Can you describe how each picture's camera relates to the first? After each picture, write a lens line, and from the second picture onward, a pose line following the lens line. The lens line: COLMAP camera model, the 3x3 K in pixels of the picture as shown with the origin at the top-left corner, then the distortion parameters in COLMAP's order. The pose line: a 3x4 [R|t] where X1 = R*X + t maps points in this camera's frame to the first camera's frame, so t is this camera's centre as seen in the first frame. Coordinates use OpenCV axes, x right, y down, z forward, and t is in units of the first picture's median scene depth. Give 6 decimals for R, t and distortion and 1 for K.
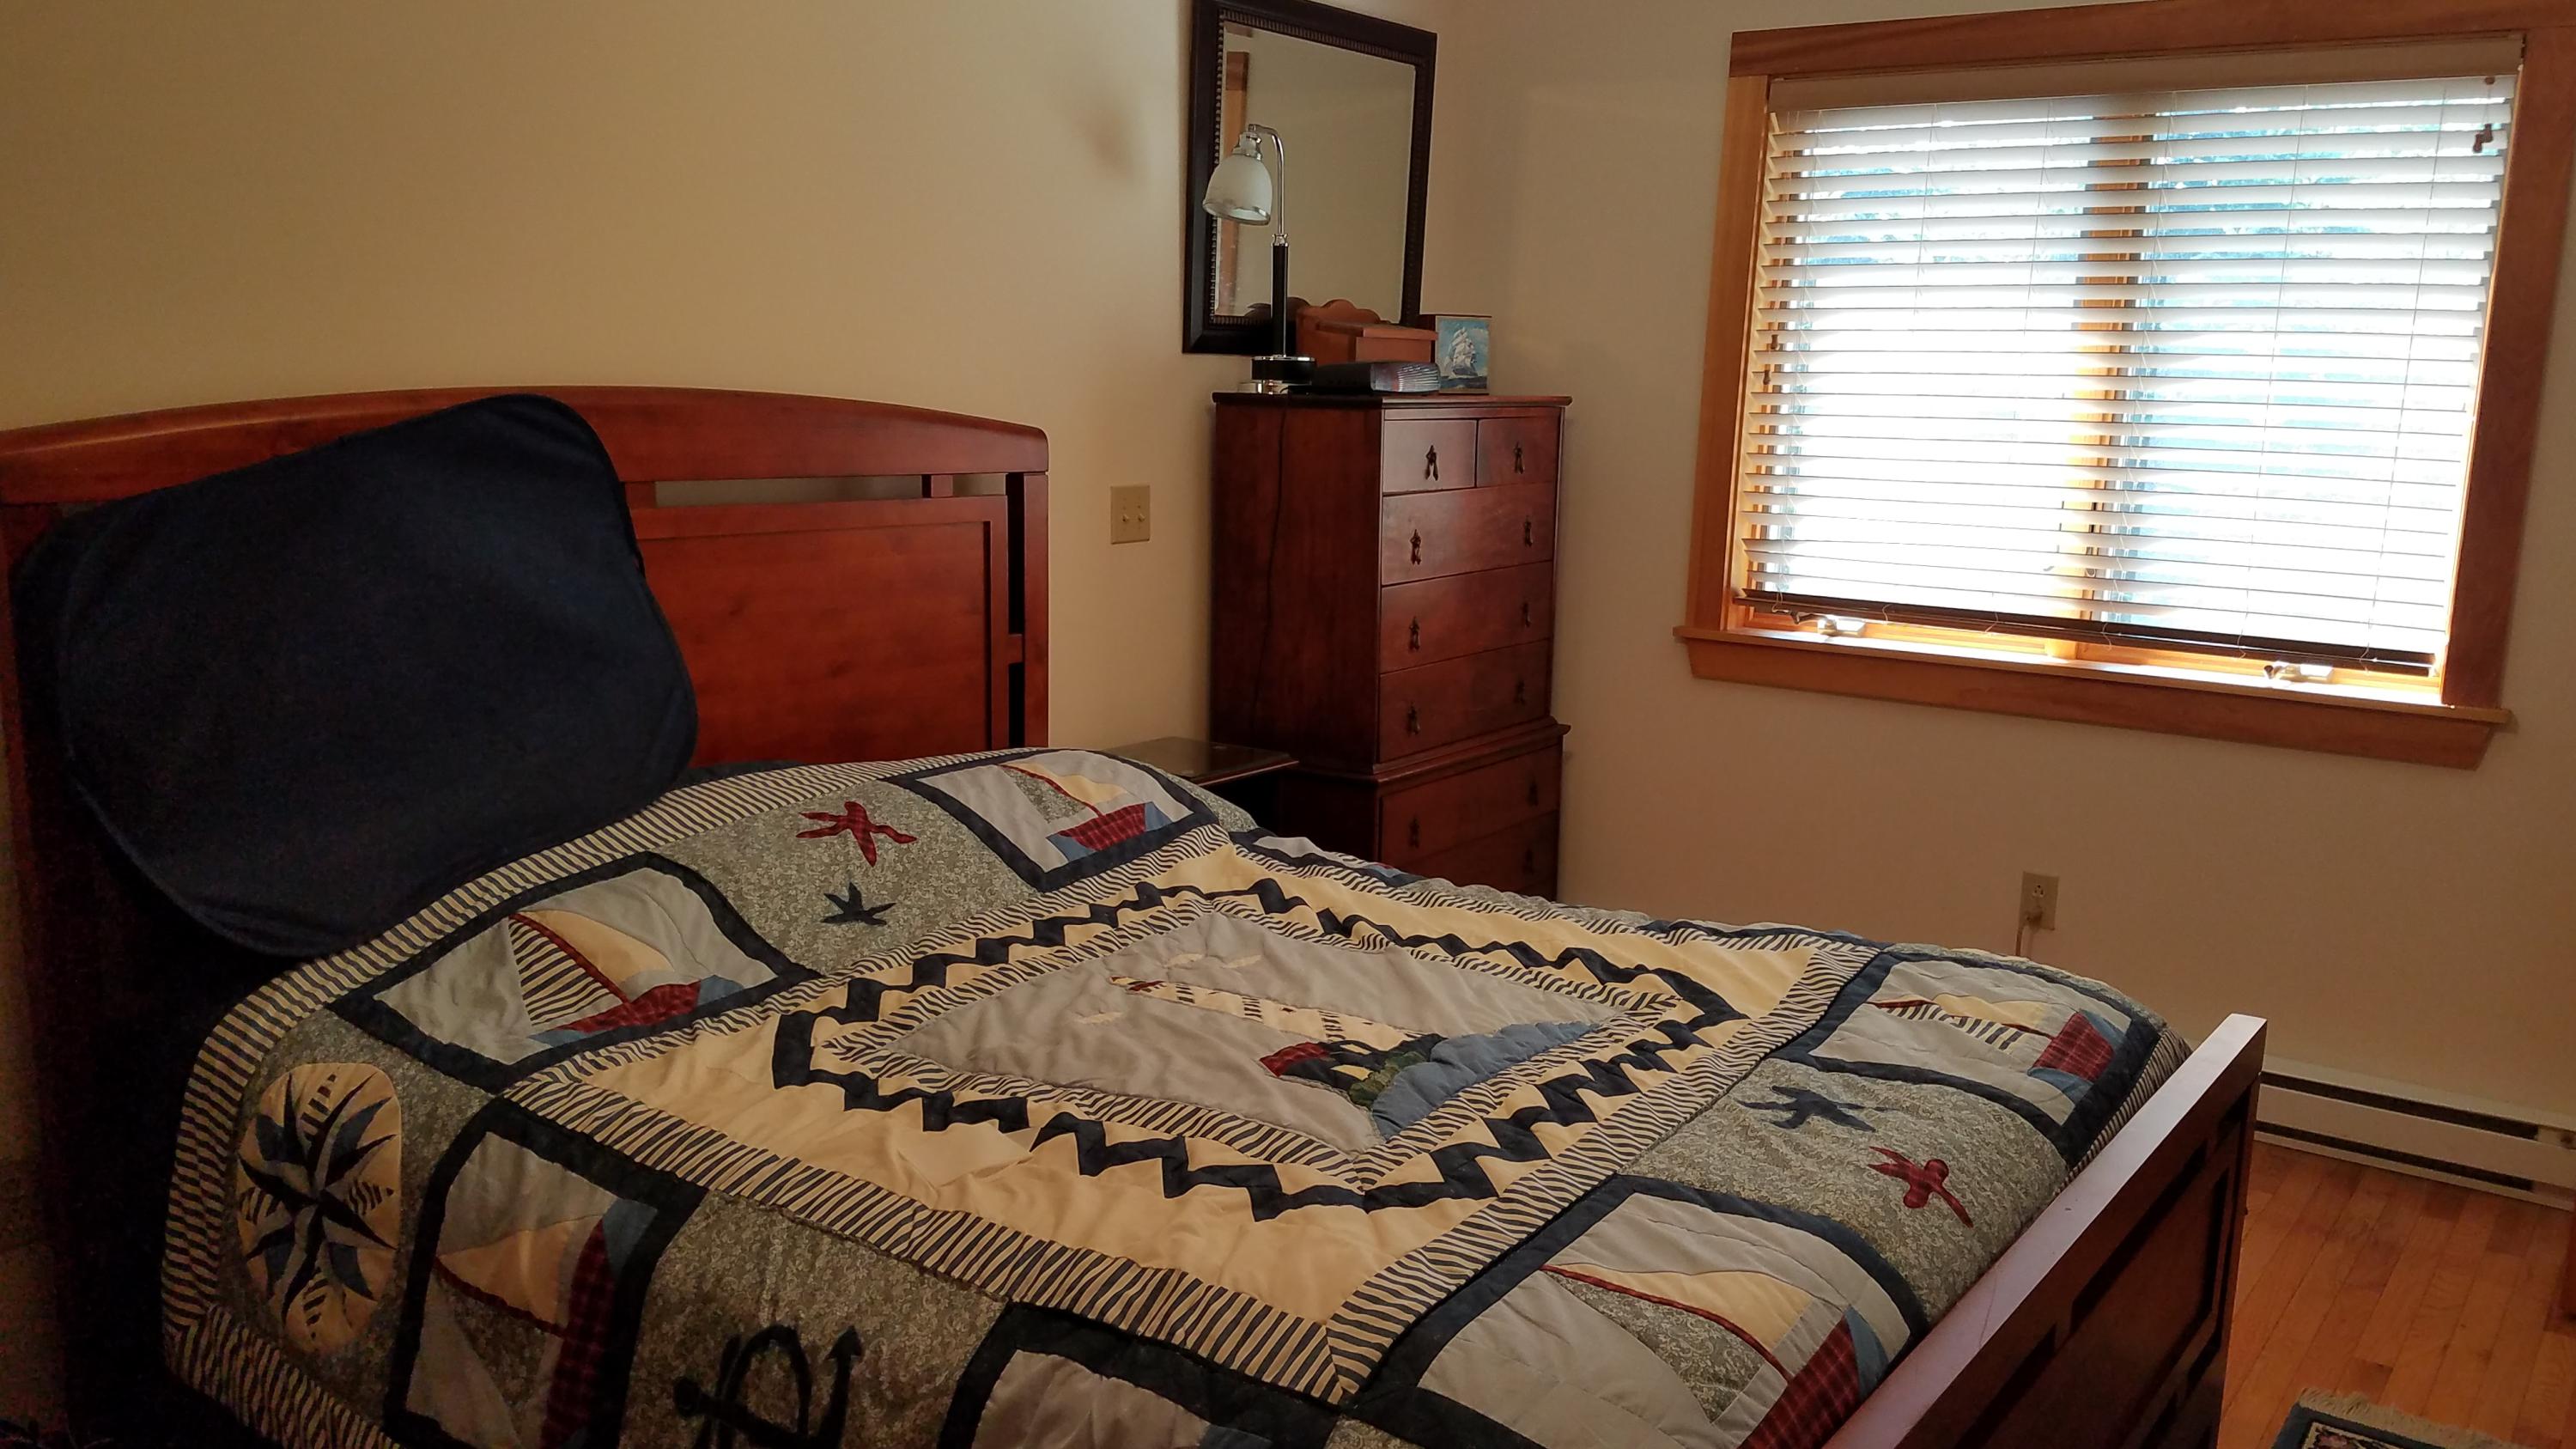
lens RADIAL K [[2014.4, 0, 1288.0], [0, 2014.4, 724.5], [0, 0, 1]] dist [-0.000633, -0.000423]
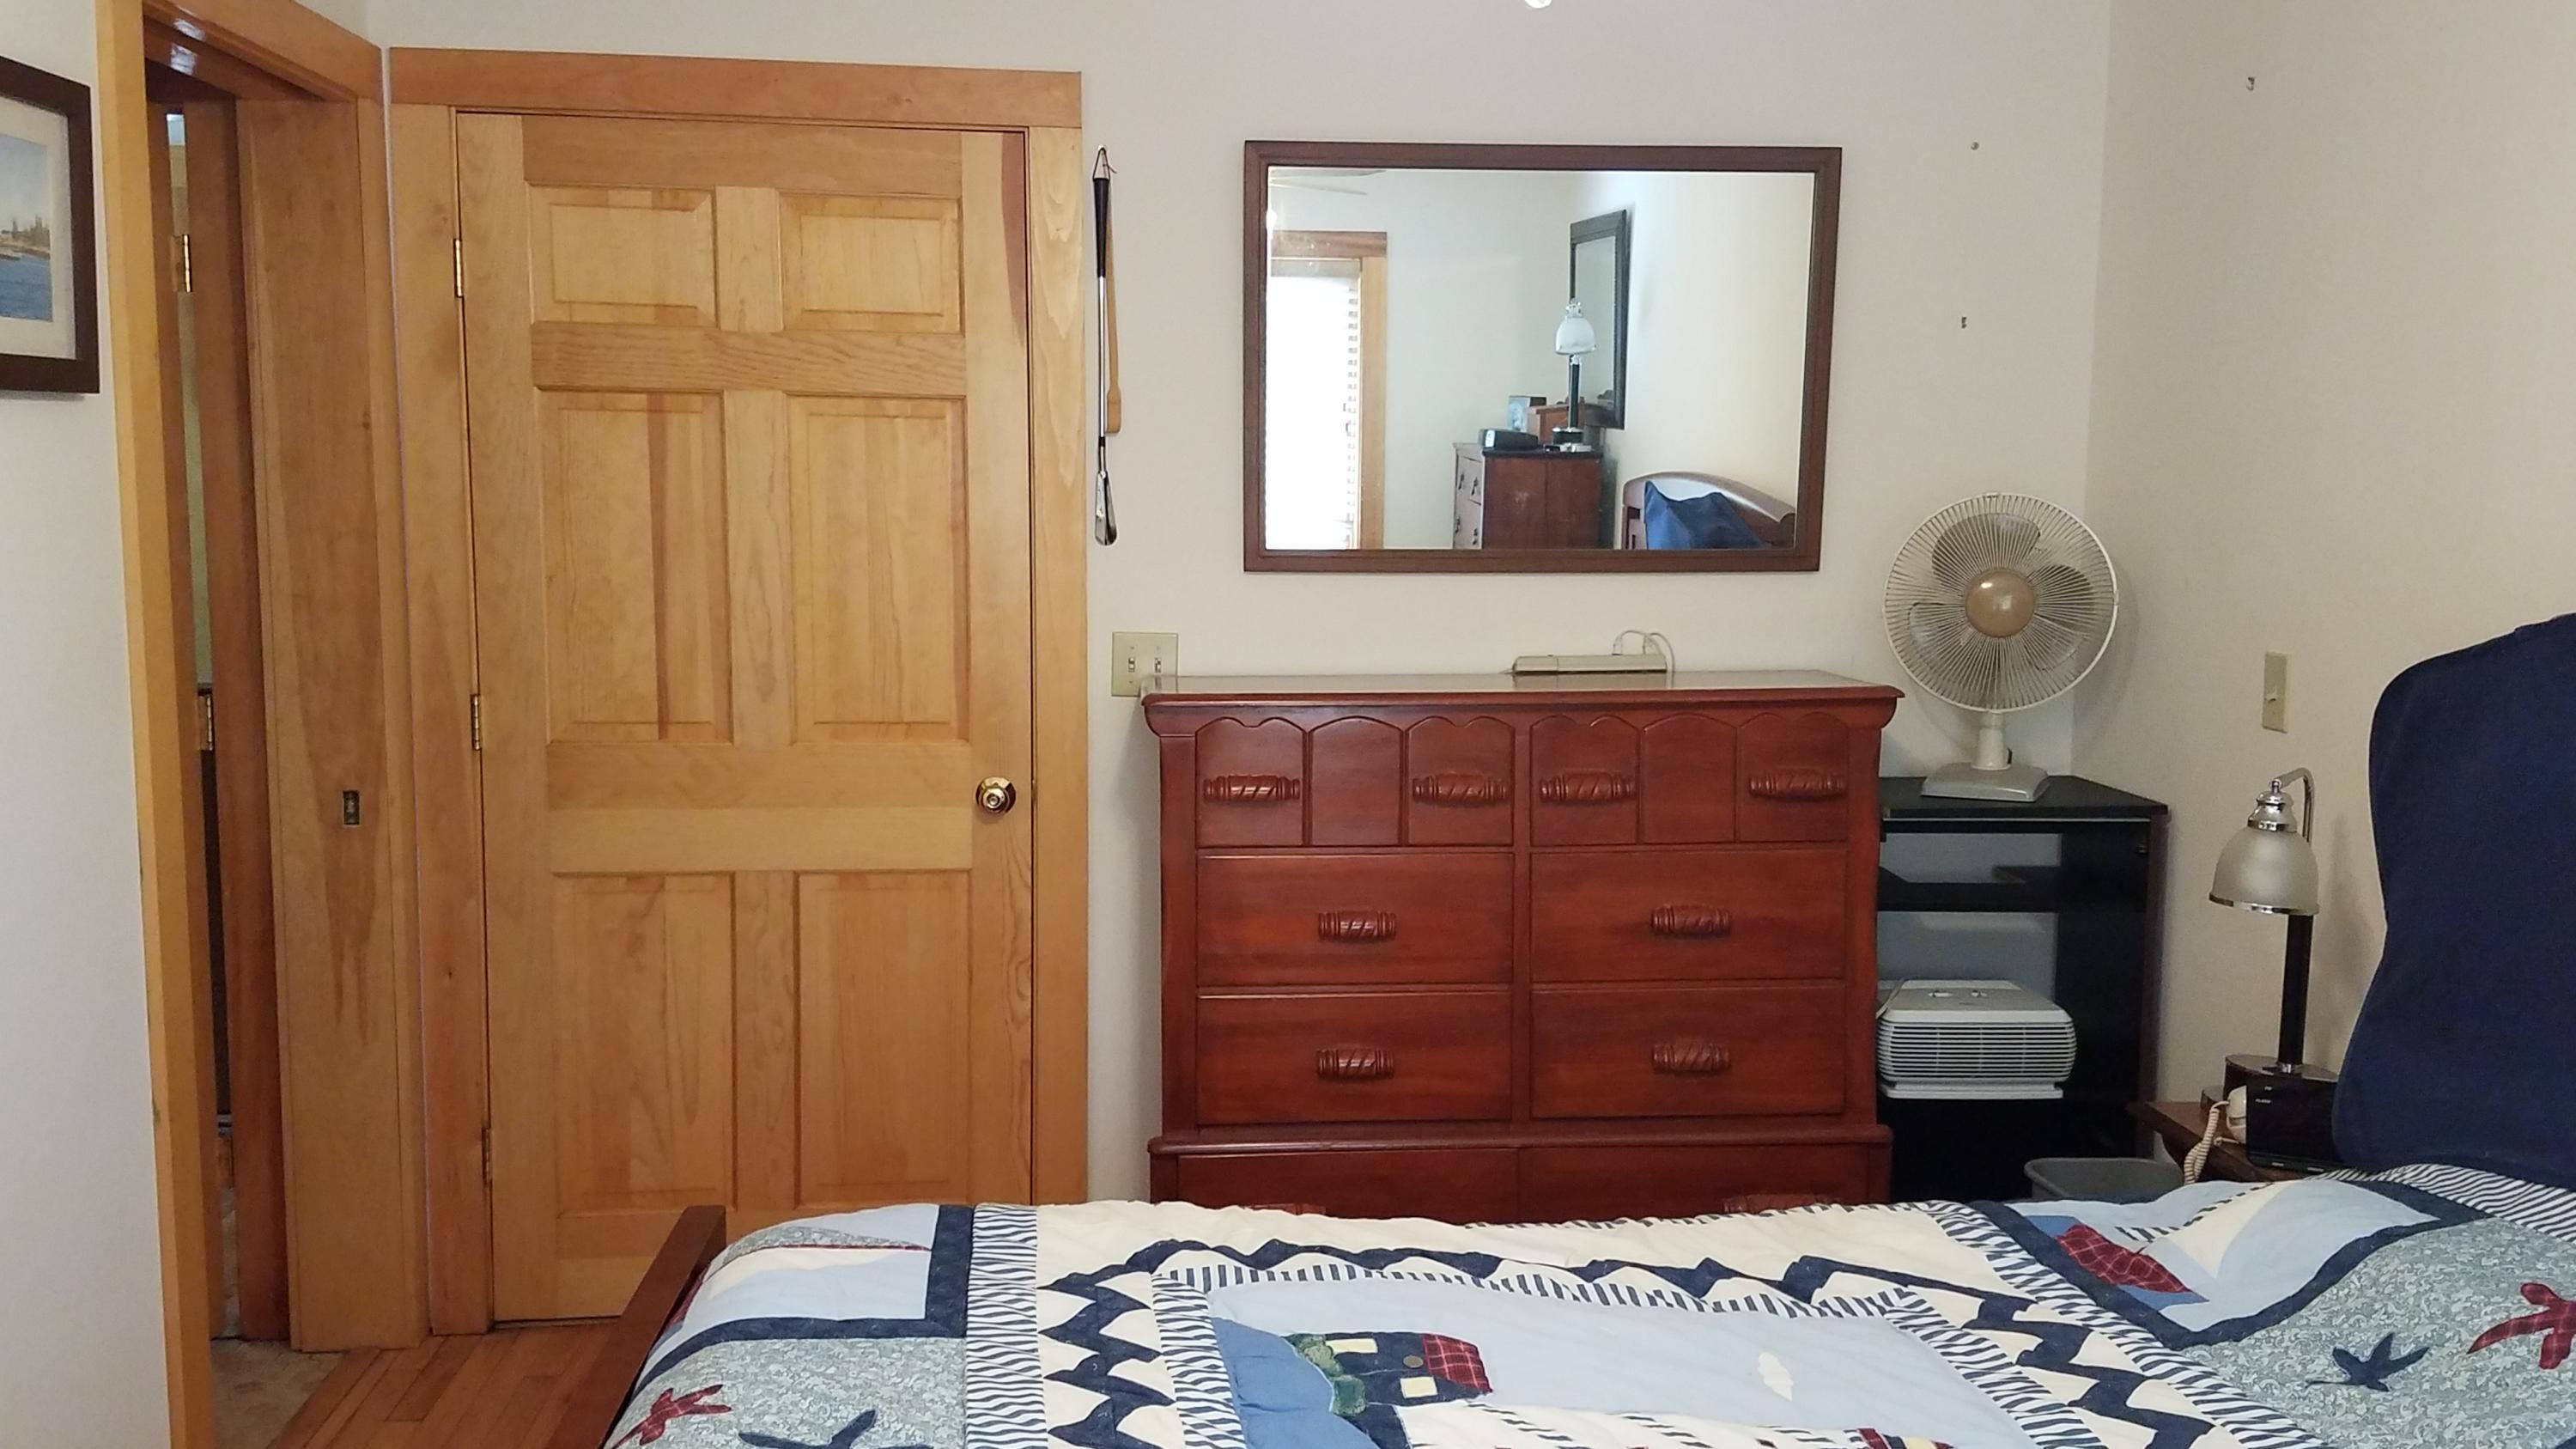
lens RADIAL K [[2014.4, 0, 1288.0], [0, 2014.4, 724.5], [0, 0, 1]] dist [-0.000633, -0.000423]
pose [[-0.747558, 0.038042, -0.663107, 0.547362], [-0.133820, 0.969259, 0.206469, -0.228812], [0.650576, 0.243084, -0.719486, 1.395092]]
